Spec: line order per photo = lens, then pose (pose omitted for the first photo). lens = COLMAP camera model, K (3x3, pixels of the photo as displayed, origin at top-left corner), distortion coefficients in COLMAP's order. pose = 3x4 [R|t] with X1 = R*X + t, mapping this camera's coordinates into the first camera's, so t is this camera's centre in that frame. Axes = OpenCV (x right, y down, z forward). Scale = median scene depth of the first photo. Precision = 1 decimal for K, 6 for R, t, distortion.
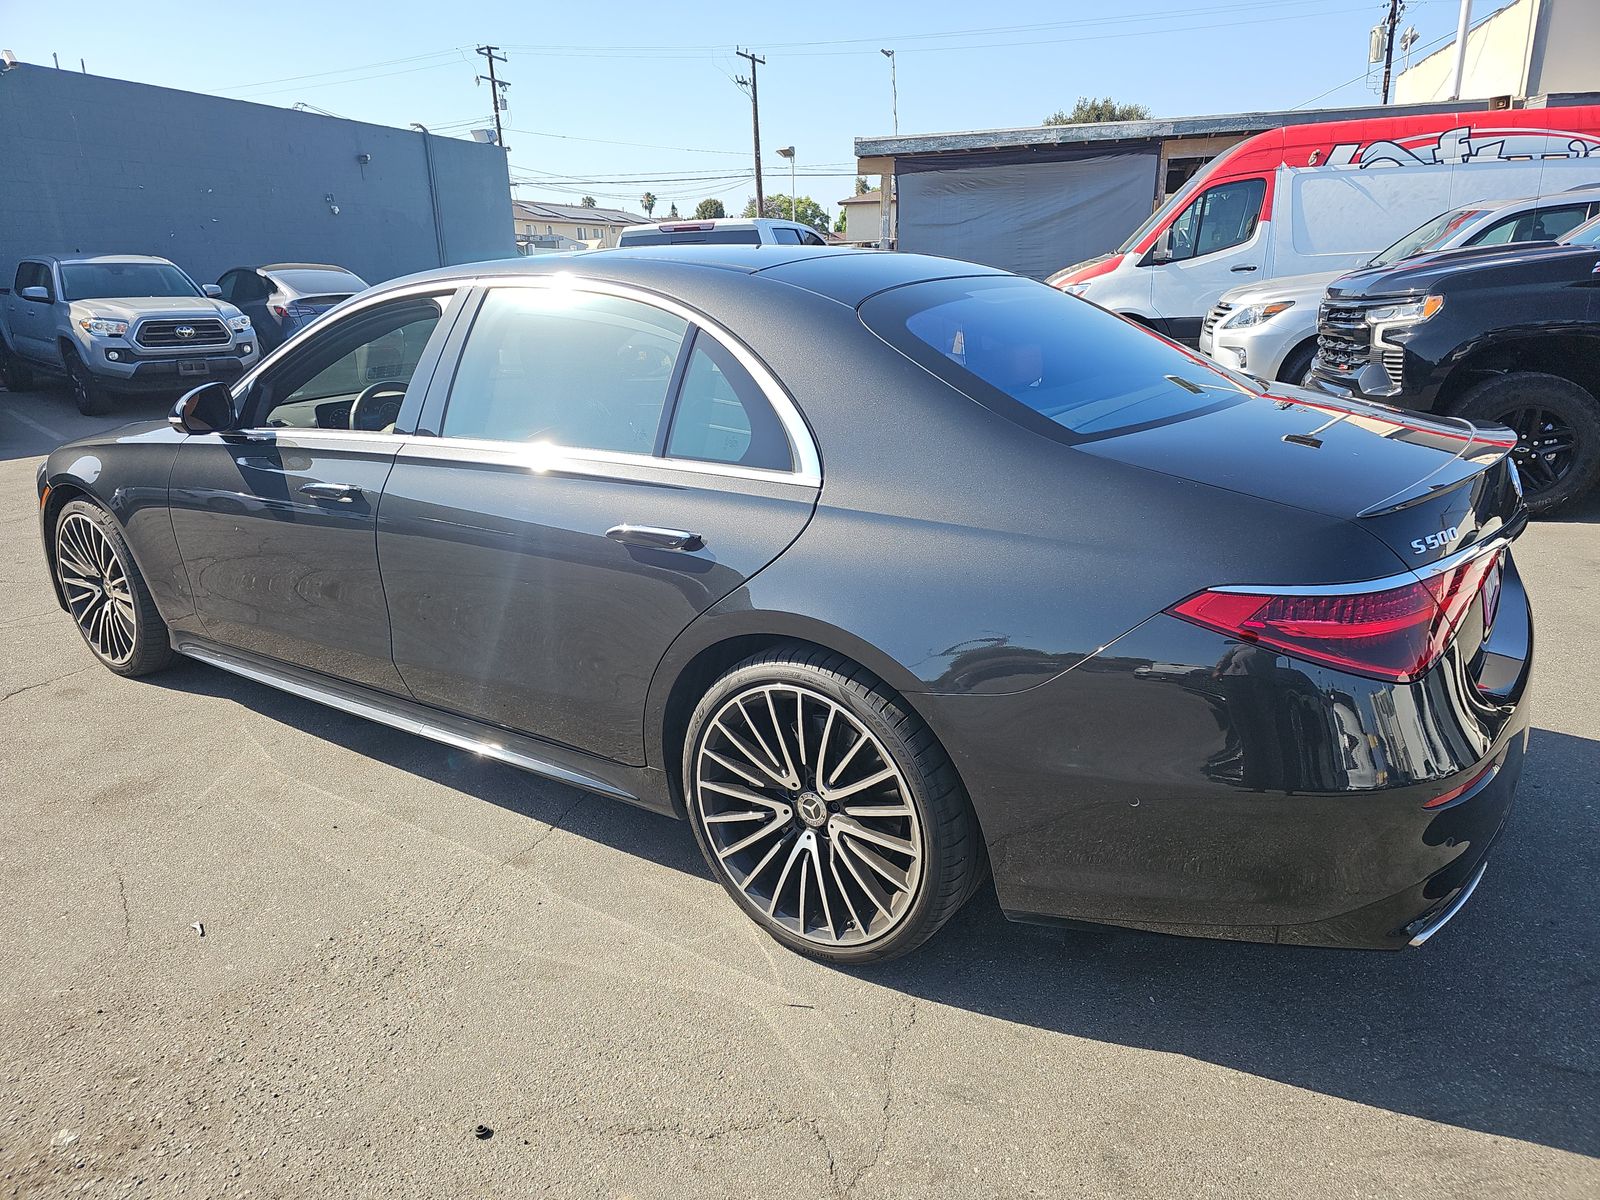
lens RADIAL K [[1075.5, 0, 800.0], [0, 1075.5, 600.0], [0, 0, 1]] dist [0.028060, -0.033795]
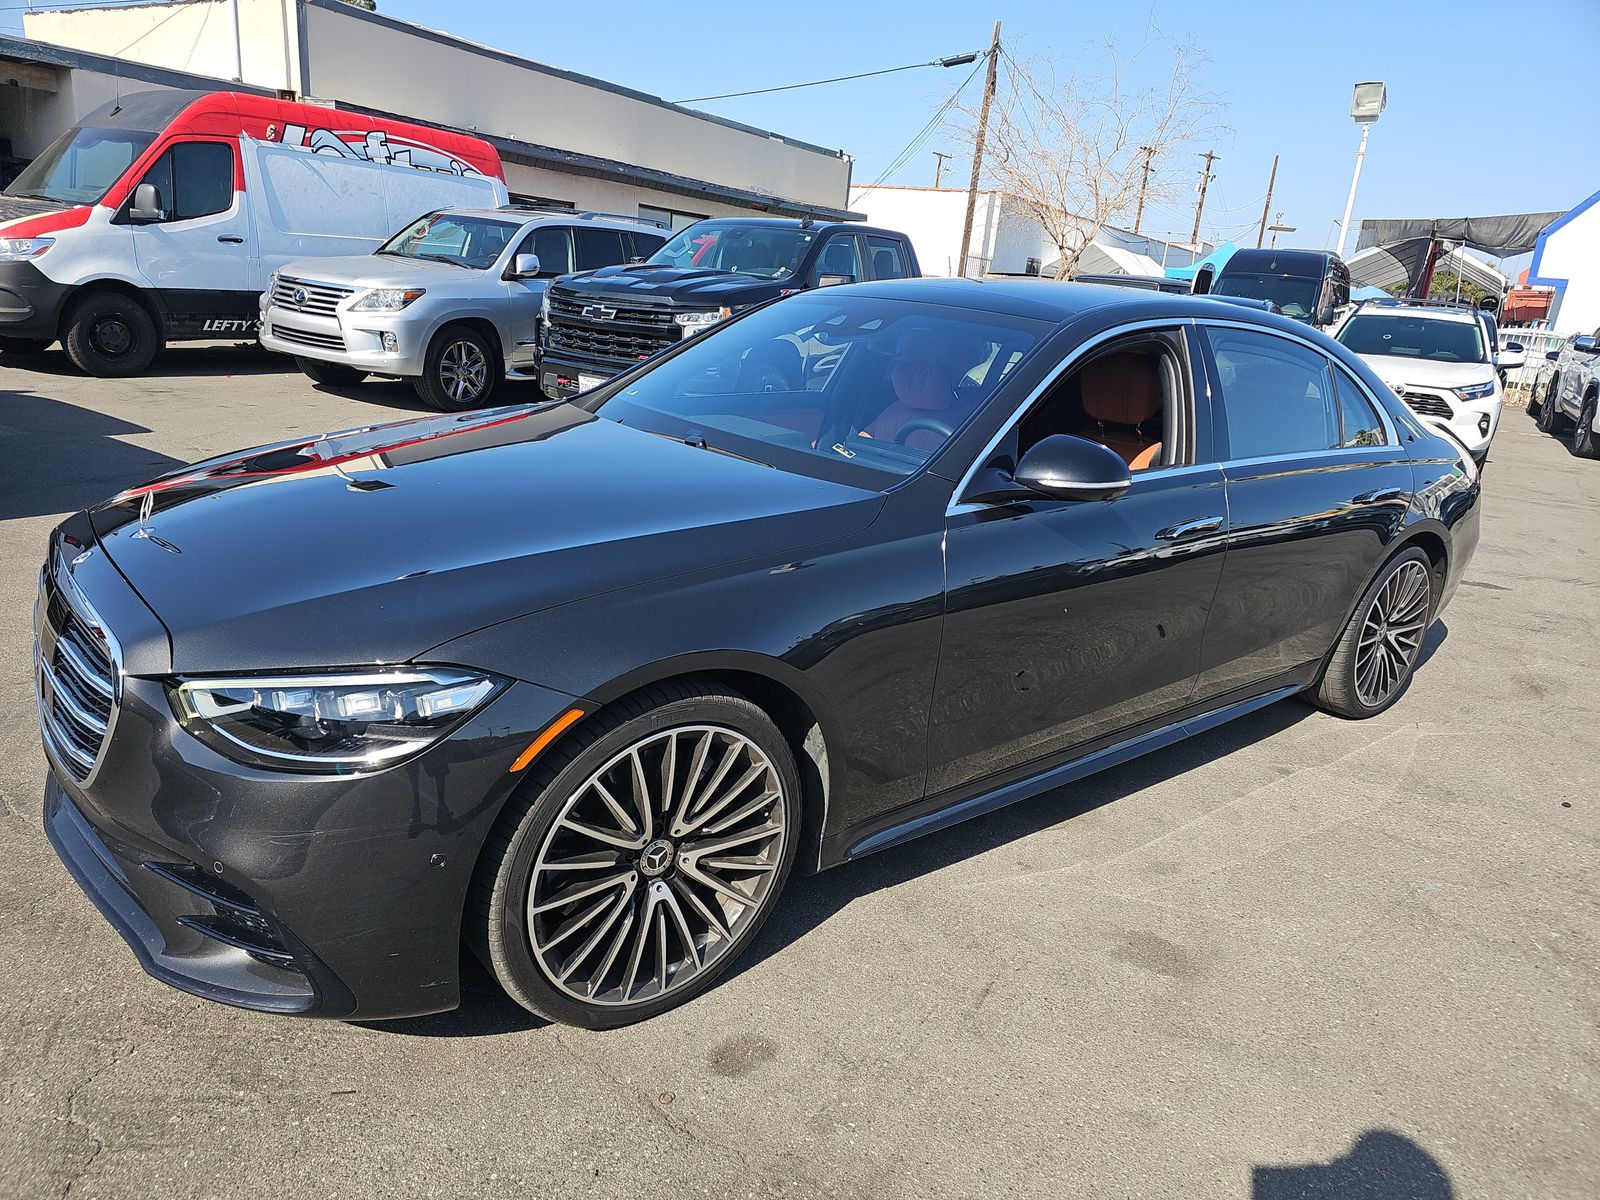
lens RADIAL K [[1040.4, 0, 800.0], [0, 1040.4, 600.0], [0, 0, 1]] dist [0.019099, -0.019735]
pose [[0.247737, -0.237430, 0.939283, -0.429967], [0.190335, 0.962539, 0.193107, -0.096223], [-0.949947, 0.130939, 0.283648, 0.348238]]
